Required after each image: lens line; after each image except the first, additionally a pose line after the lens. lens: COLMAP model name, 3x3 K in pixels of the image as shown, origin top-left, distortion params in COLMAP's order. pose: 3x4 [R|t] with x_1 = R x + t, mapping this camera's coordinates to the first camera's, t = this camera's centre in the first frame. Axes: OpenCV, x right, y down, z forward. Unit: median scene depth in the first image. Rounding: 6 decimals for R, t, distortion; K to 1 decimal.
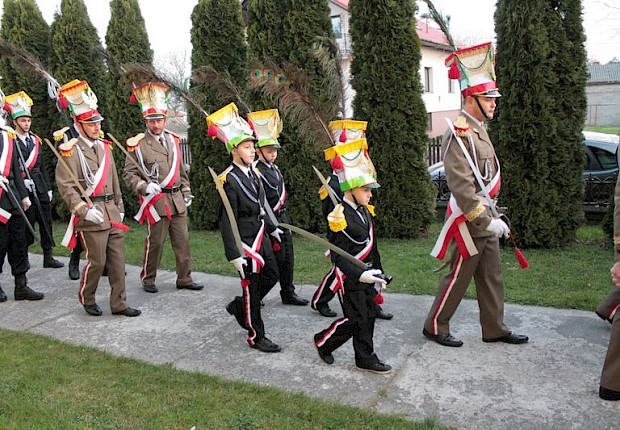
lens RADIAL K [[533.9, 0, 310.8], [0, 533.9, 214.9], [0, 0, 1]] dist [-0.167651, 0.142632]
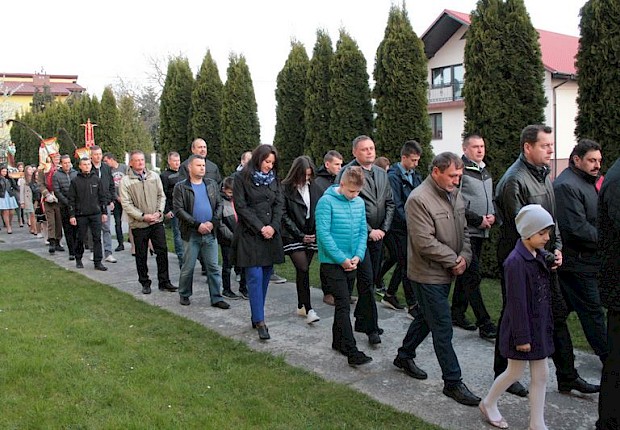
lens RADIAL K [[553.3, 0, 308.7], [0, 553.3, 215.3], [0, 0, 1]] dist [-0.169531, 0.148444]
pose [[0.926560, 0.070296, -0.369519, 0.434580], [-0.094883, 0.994293, -0.048766, 0.019454], [0.363982, 0.080246, 0.927943, -0.257109]]
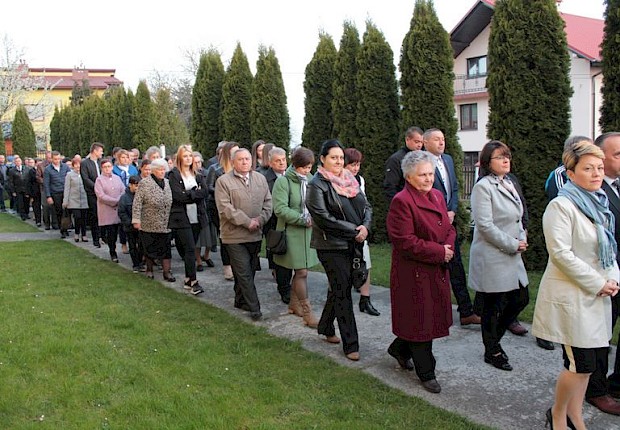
lens RADIAL K [[553.3, 0, 308.7], [0, 553.3, 215.3], [0, 0, 1]] dist [-0.169531, 0.148444]
pose [[0.900697, 0.078107, -0.427370, 0.462573], [-0.099096, 0.994710, -0.027055, 0.020227], [0.422996, 0.066719, 0.903672, -0.266419]]
